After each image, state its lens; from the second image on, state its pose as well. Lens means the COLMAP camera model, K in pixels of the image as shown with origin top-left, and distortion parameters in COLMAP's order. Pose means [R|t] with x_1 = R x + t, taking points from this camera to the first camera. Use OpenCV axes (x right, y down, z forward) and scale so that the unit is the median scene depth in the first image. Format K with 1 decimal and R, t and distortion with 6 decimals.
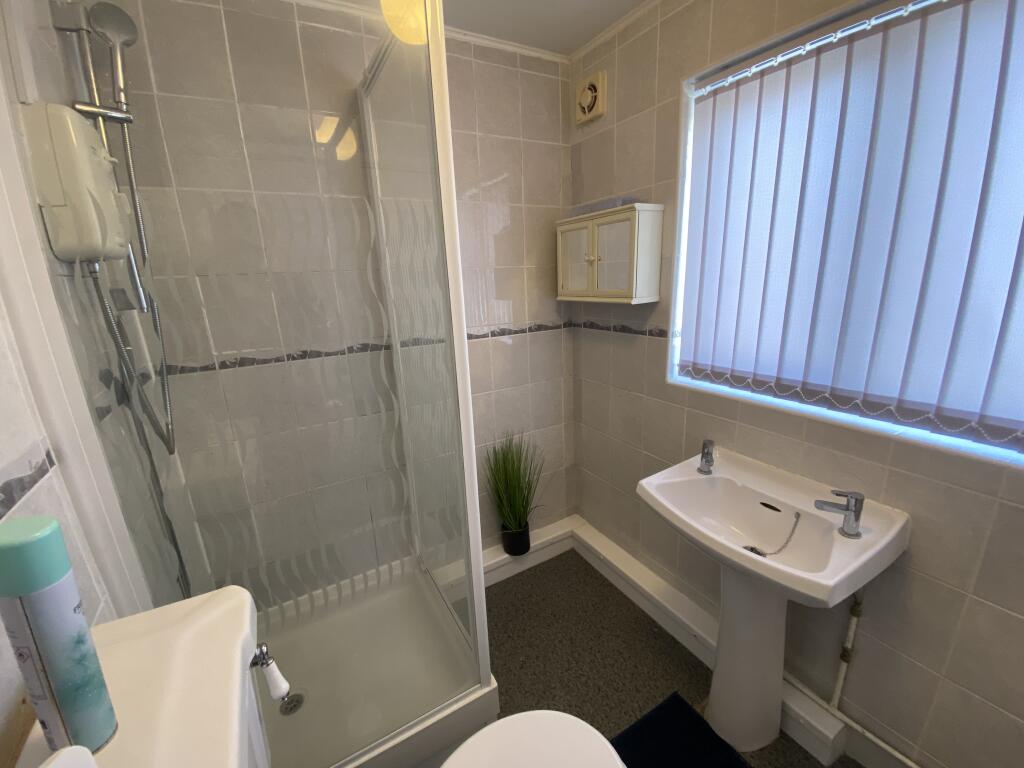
lens RADIAL K [[413.3, 0, 513.1], [0, 413.3, 379.7], [0, 0, 1]] dist [-0.003567, -0.011005]
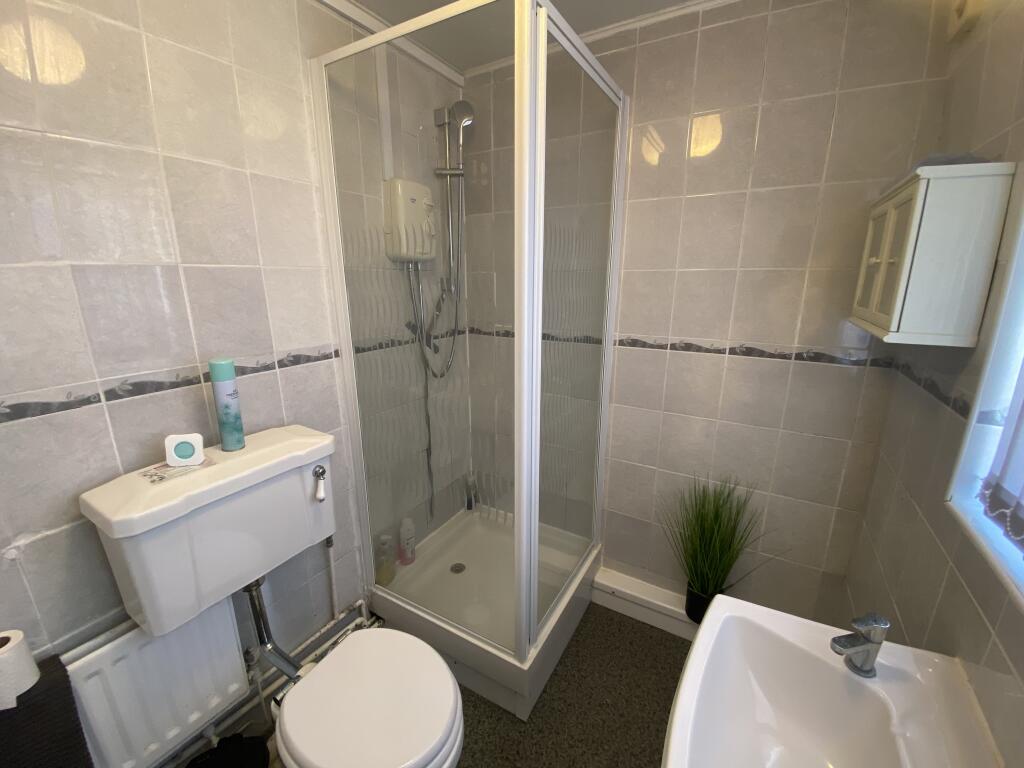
lens RADIAL K [[413.3, 0, 512.7], [0, 413.3, 384.3], [0, 0, 1]] dist [-0.003567, -0.011005]
pose [[0.482187, 0.253228, -0.838672, 0.522839], [-0.231860, 0.960065, 0.156576, -0.091470], [0.844829, 0.118956, 0.521644, 0.273295]]
